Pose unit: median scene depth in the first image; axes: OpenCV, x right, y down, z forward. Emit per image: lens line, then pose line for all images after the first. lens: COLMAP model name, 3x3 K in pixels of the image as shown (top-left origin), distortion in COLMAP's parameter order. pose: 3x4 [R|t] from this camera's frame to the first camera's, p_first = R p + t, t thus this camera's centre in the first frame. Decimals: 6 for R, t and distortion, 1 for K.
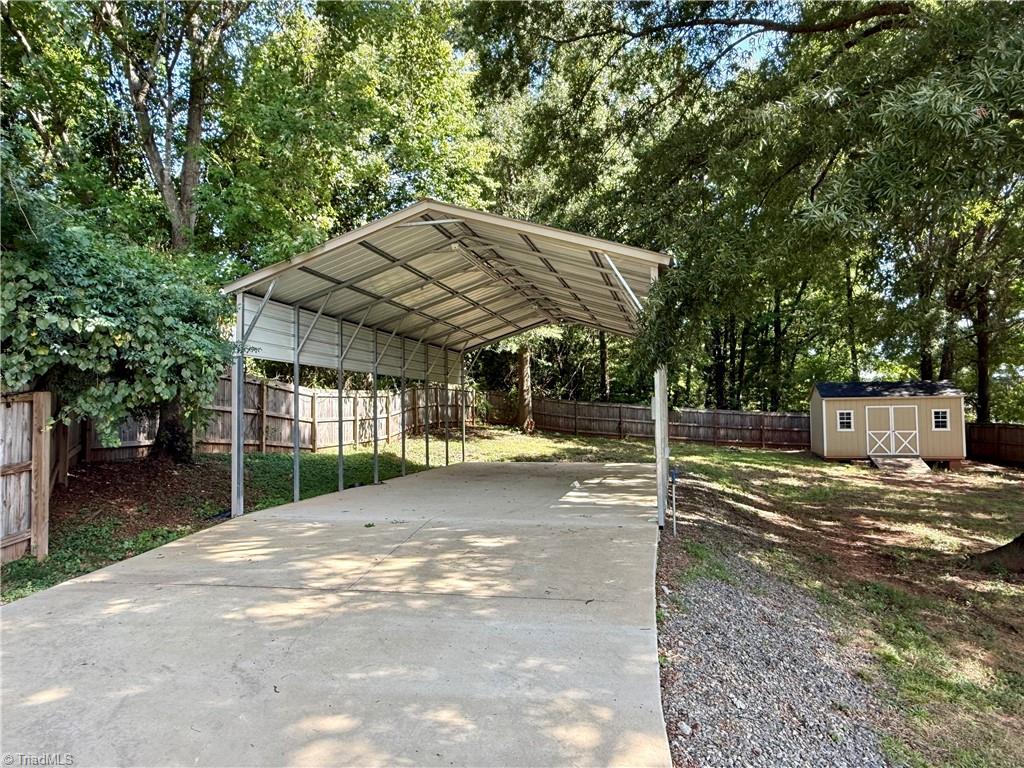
lens RADIAL K [[747.0, 0, 512.0], [0, 747.0, 384.0], [0, 0, 1]] dist [0.003952, 0.001379]
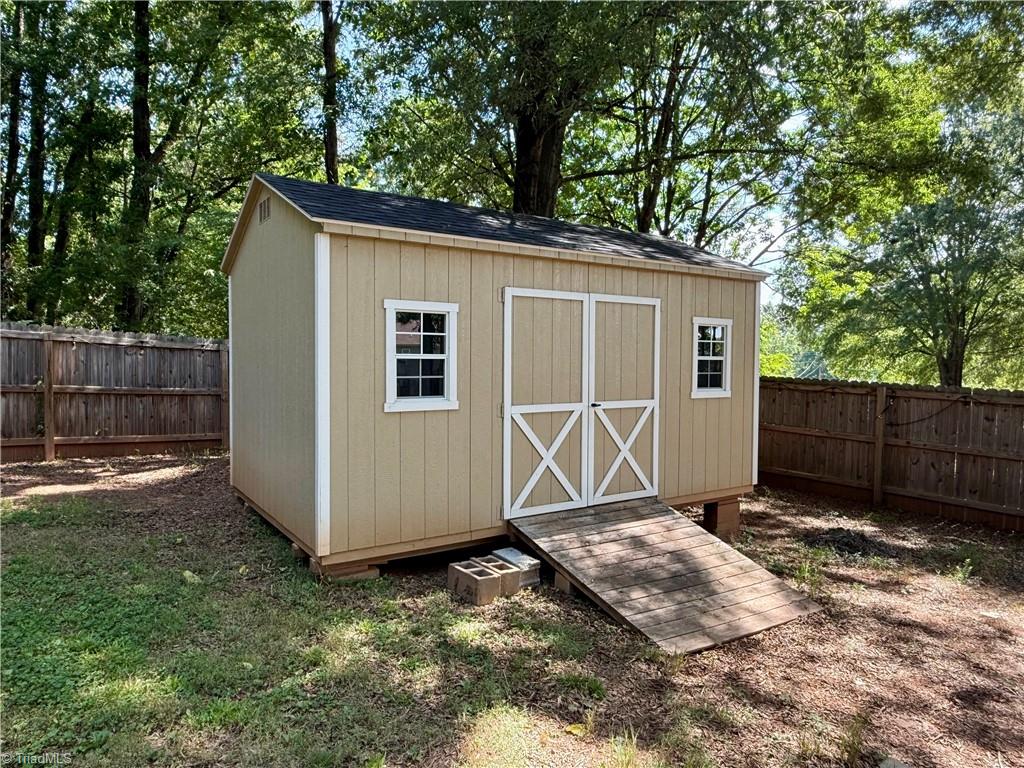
lens RADIAL K [[747.0, 0, 512.0], [0, 747.0, 384.0], [0, 0, 1]] dist [0.003952, 0.001379]
pose [[0.719836, -0.009188, 0.694084, 0.331755], [-0.032806, 0.998345, 0.047239, 0.046833], [-0.693369, -0.056775, 0.718343, 0.851070]]
